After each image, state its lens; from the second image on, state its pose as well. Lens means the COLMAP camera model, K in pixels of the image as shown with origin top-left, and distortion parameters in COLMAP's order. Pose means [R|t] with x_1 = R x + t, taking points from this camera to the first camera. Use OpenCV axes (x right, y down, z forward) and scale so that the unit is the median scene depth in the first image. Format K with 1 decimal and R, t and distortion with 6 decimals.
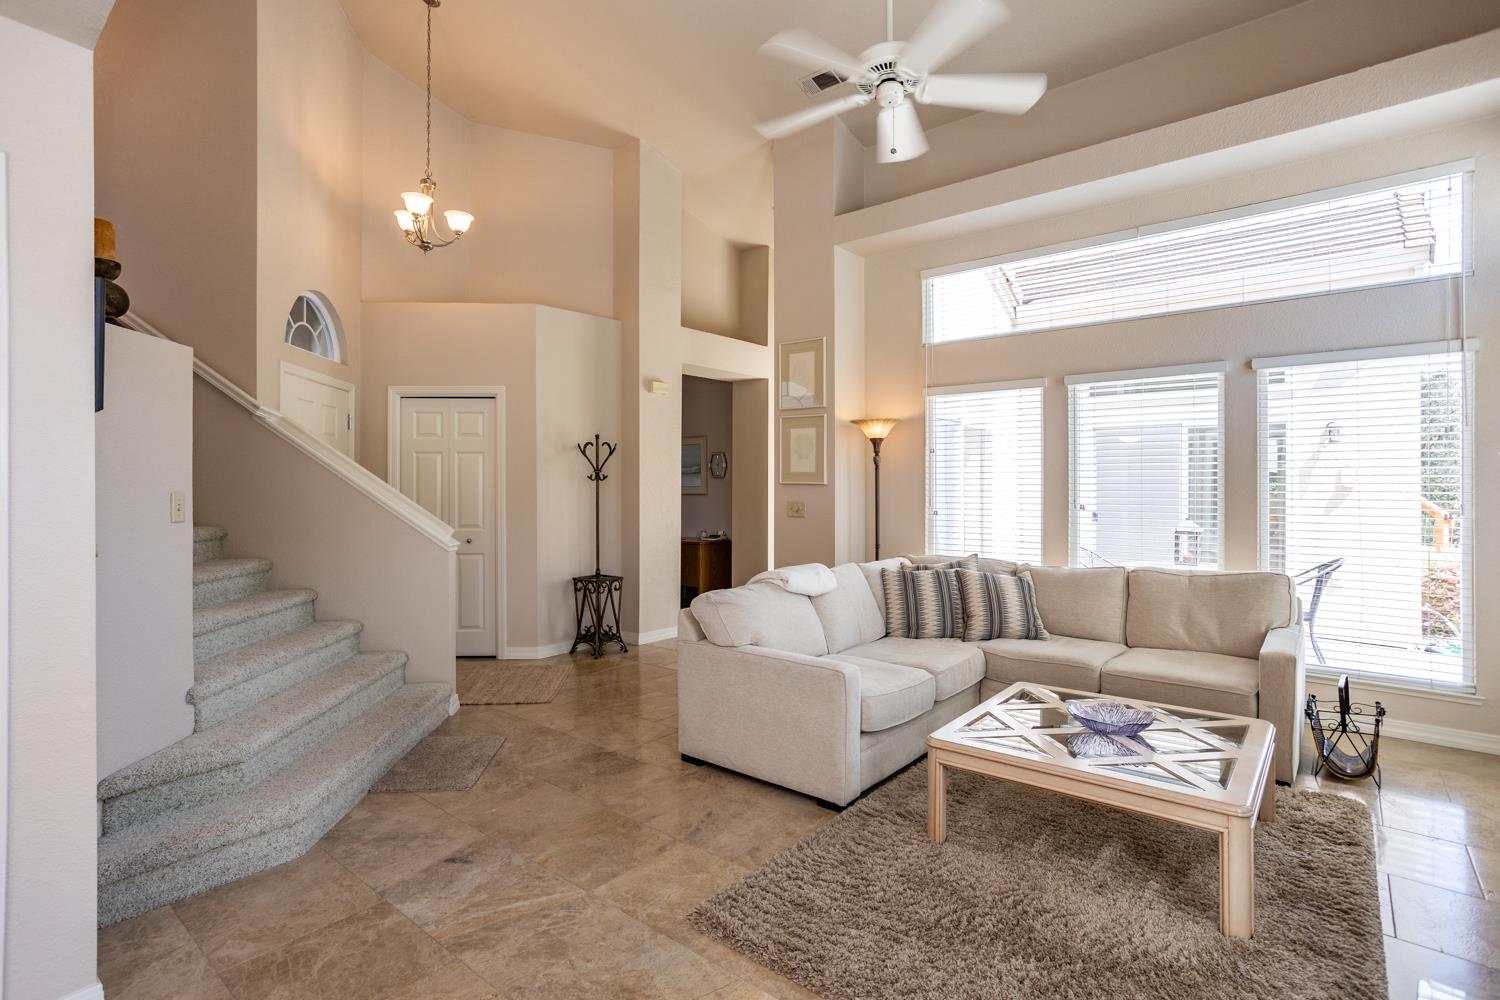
lens RADIAL K [[725.3, 0, 747.7], [0, 725.3, 489.0], [0, 0, 1]] dist [-0.046148, 0.003153]
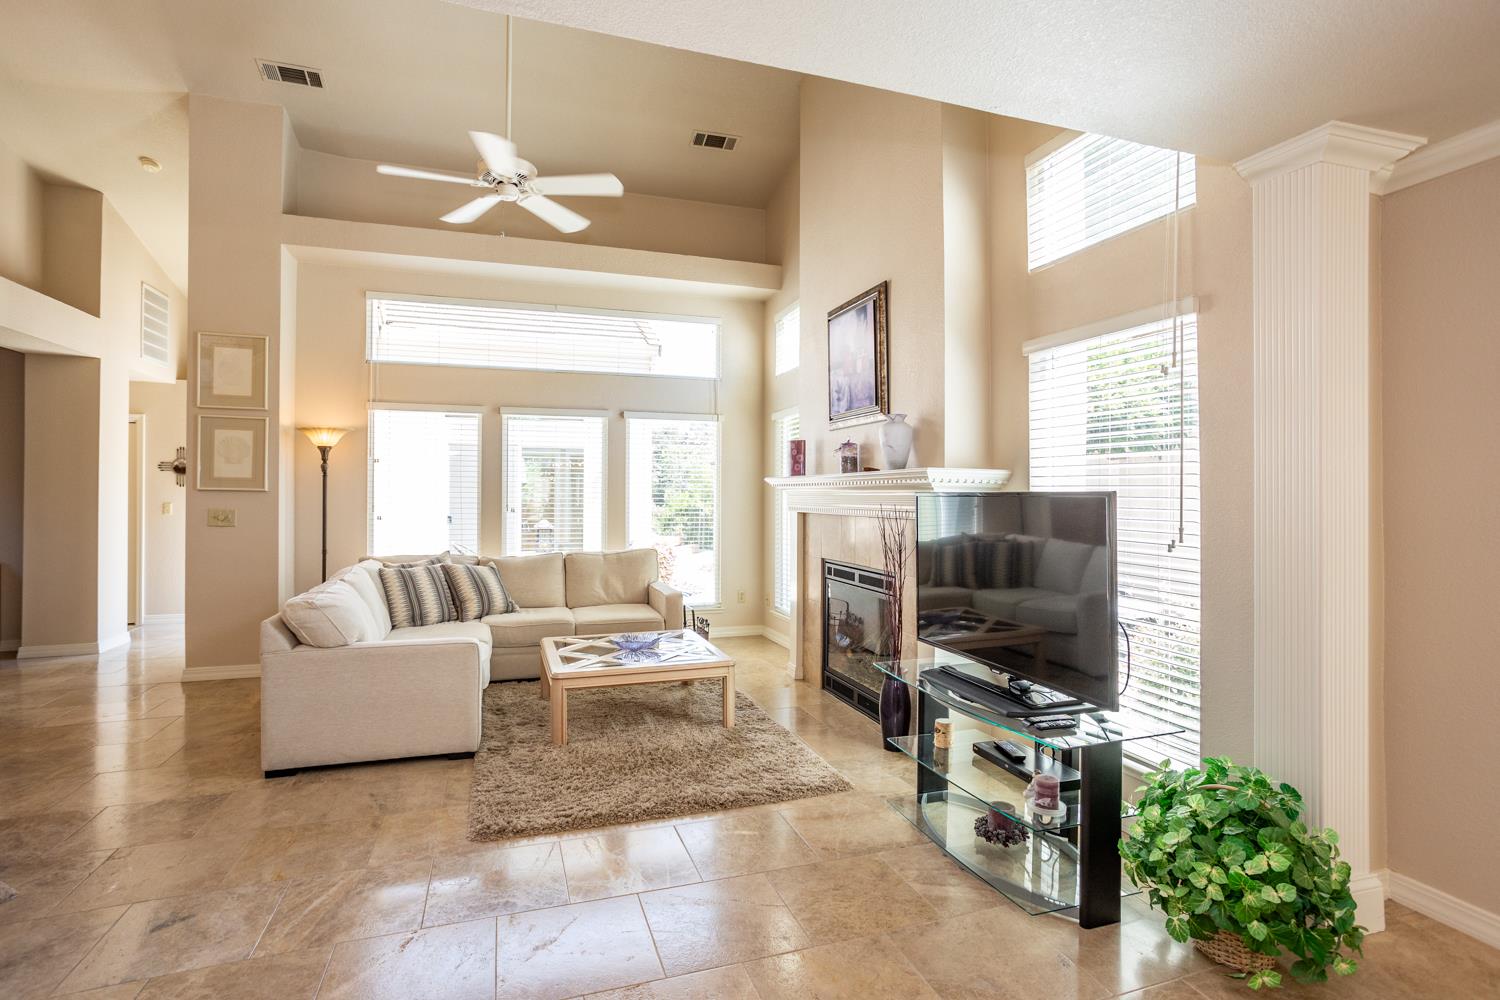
lens RADIAL K [[725.3, 0, 746.2], [0, 725.3, 496.4], [0, 0, 1]] dist [-0.046148, 0.003153]
pose [[0.513594, -0.002127, 0.858030, -0.473879], [-0.003732, 0.999982, 0.004712, -0.007828], [-0.858025, -0.005622, 0.513577, -0.031027]]
